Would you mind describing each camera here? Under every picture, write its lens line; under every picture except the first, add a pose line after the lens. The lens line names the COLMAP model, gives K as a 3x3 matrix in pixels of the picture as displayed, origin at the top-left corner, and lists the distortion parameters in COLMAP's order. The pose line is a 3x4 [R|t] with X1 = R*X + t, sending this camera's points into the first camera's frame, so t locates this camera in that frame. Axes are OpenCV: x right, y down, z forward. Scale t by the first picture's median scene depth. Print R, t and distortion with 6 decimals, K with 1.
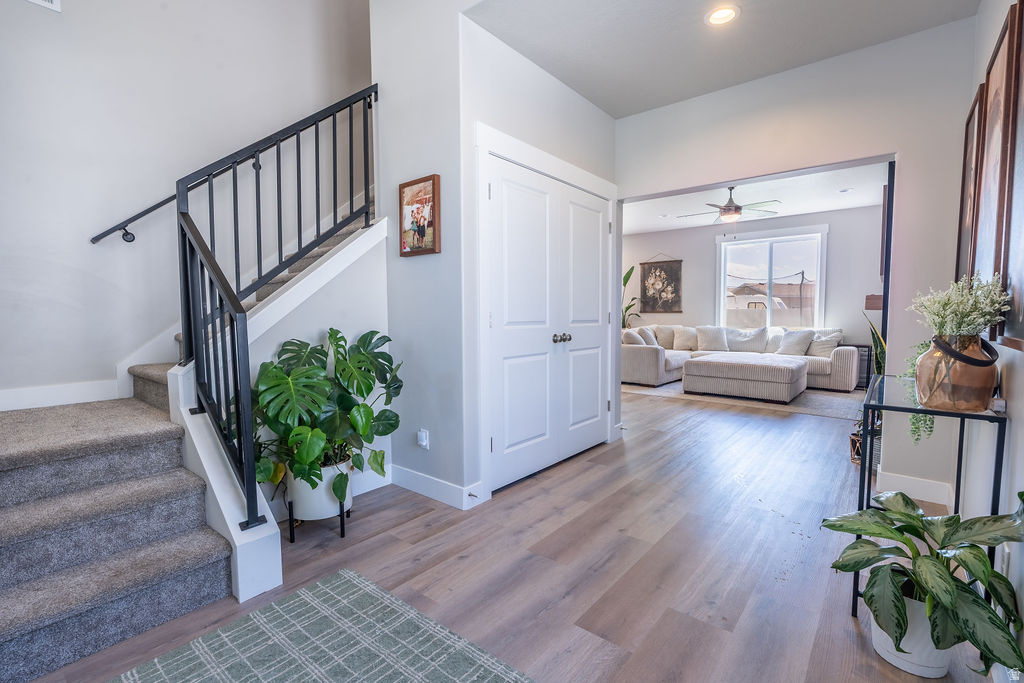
lens RADIAL K [[465.2, 0, 526.6], [0, 465.2, 335.3], [0, 0, 1]] dist [-0.004126, 0.001369]
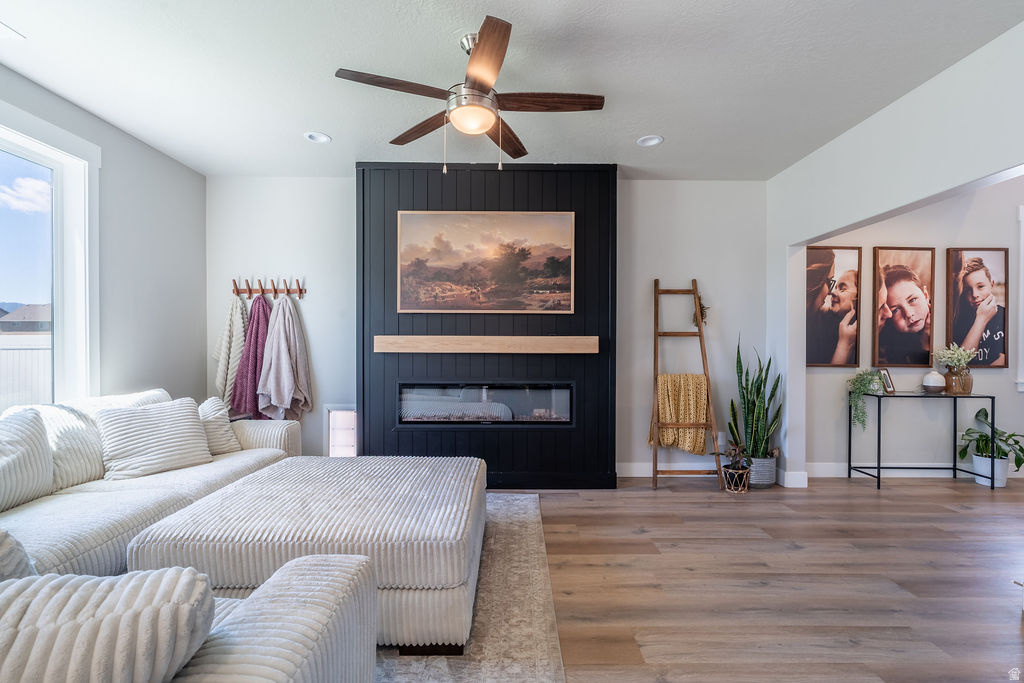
lens RADIAL K [[465.2, 0, 518.3], [0, 465.2, 344.3], [0, 0, 1]] dist [-0.004126, 0.001369]
pose [[-0.624092, -0.001580, 0.781349, 0.102895], [0.033259, 0.999038, 0.028585, -0.075999], [-0.780643, 0.043827, -0.623439, 1.234495]]
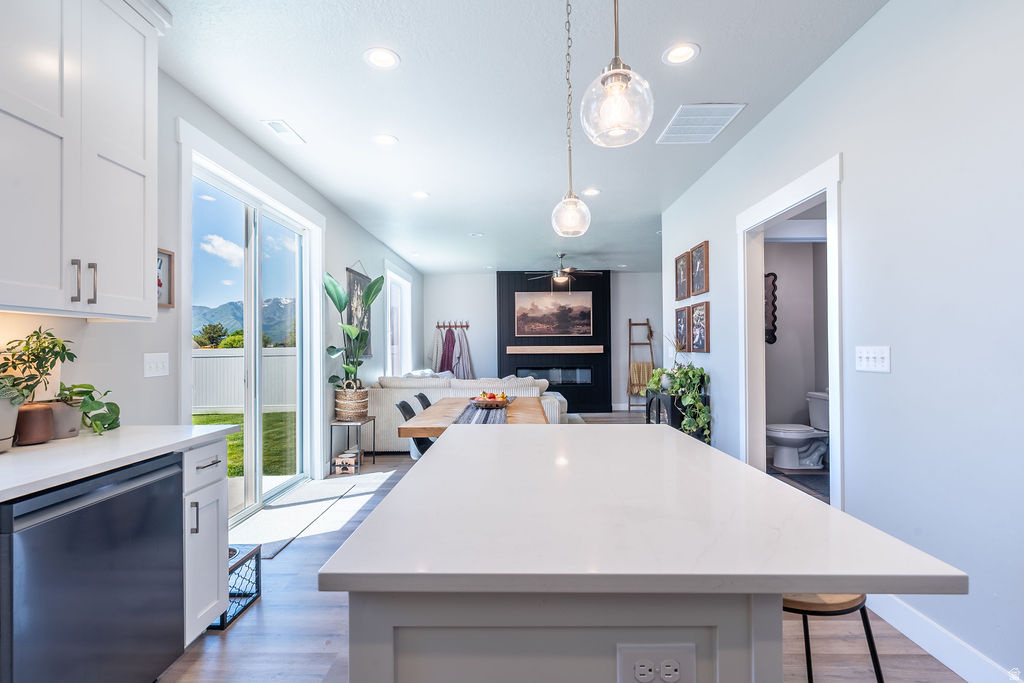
lens RADIAL K [[465.2, 0, 504.1], [0, 465.2, 346.3], [0, 0, 1]] dist [-0.004126, 0.001369]
pose [[-0.592992, 0.013322, 0.805098, -0.489257], [0.044875, 0.998856, 0.016524, -0.101839], [-0.803957, 0.045927, -0.592912, 1.901460]]
